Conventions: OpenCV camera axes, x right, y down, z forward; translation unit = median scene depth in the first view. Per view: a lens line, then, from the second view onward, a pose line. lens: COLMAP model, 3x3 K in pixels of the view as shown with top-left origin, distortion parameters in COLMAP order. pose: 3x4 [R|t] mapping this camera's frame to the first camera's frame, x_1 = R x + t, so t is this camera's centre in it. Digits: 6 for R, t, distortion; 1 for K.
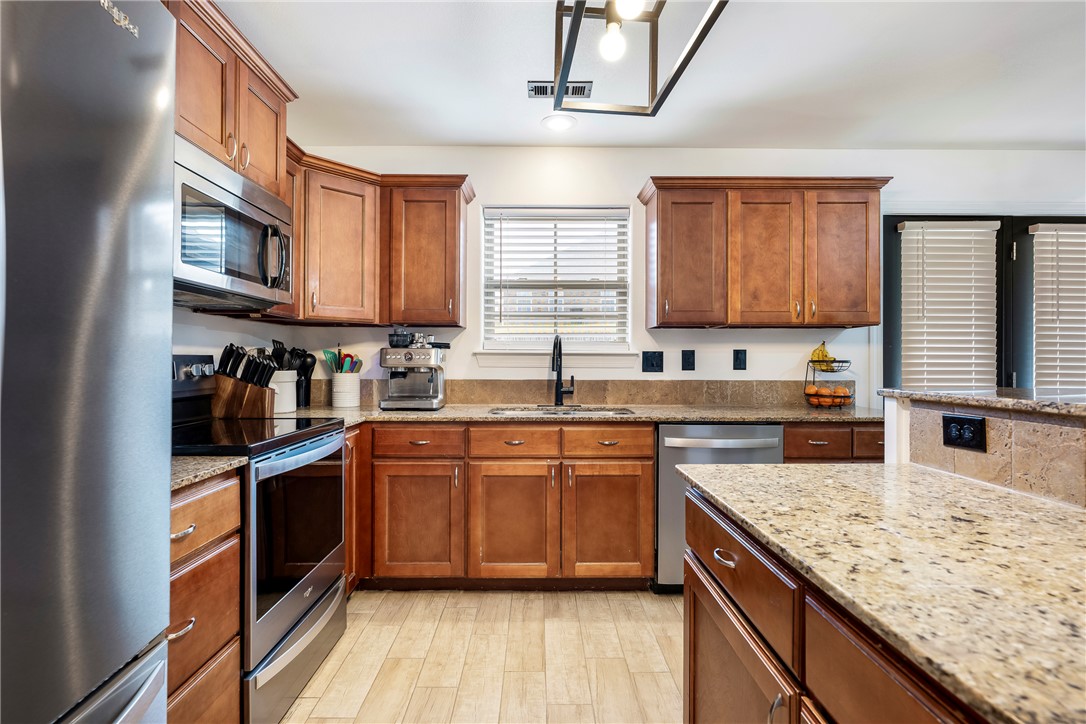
lens RADIAL K [[515.3, 0, 543.1], [0, 515.3, 363.8], [0, 0, 1]] dist [-0.002672, -0.000336]
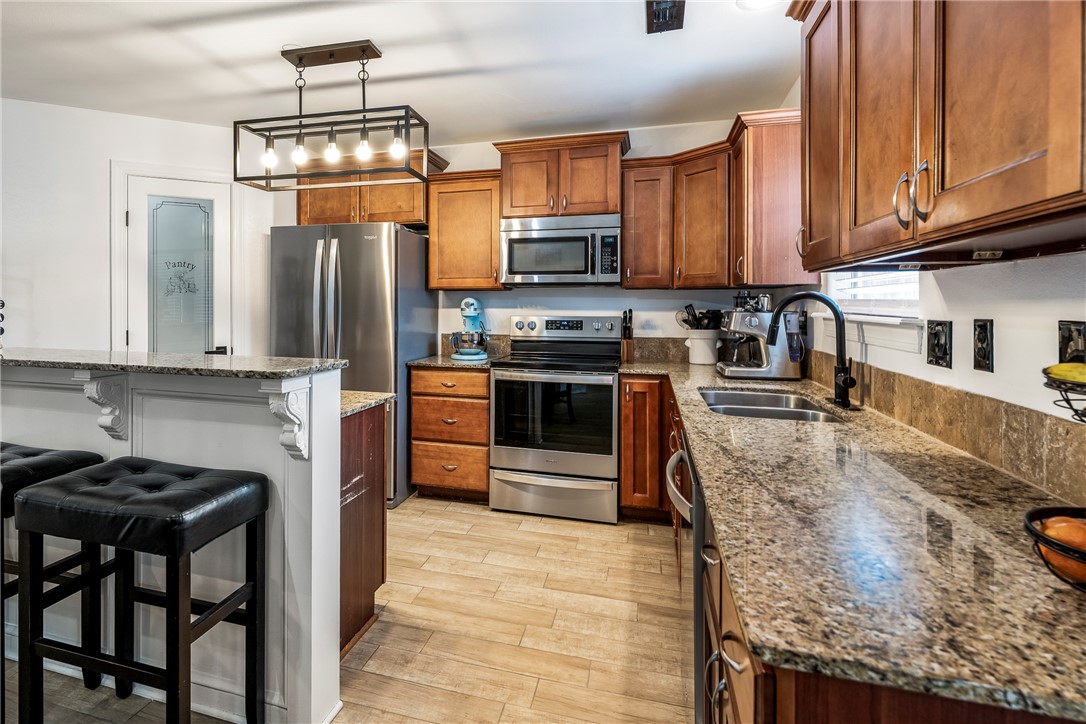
lens RADIAL K [[580.5, 0, 462.3], [0, 580.5, 296.5], [0, 0, 1]] dist [0.008774, 0.000950]
pose [[-0.302422, -0.015071, -0.953055, 0.842379], [-0.004059, 0.999886, -0.014524, -0.036742], [0.953166, -0.000524, -0.302449, 0.762808]]
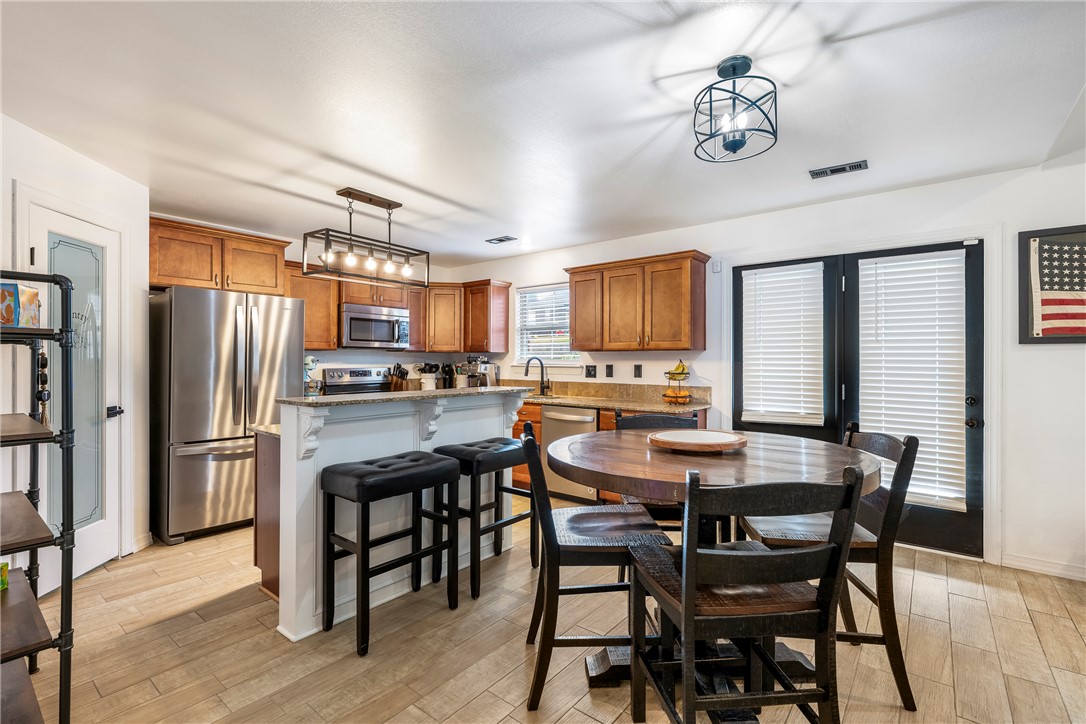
lens RADIAL K [[485.3, 0, 542.6], [0, 485.3, 360.8], [0, 0, 1]] dist [-0.000968, 0.000011]
pose [[0.777471, 0.001202, -0.628918, 1.090117], [-0.001625, 0.999999, -0.000098, -0.038347], [0.628917, 0.001098, 0.777472, -0.321924]]
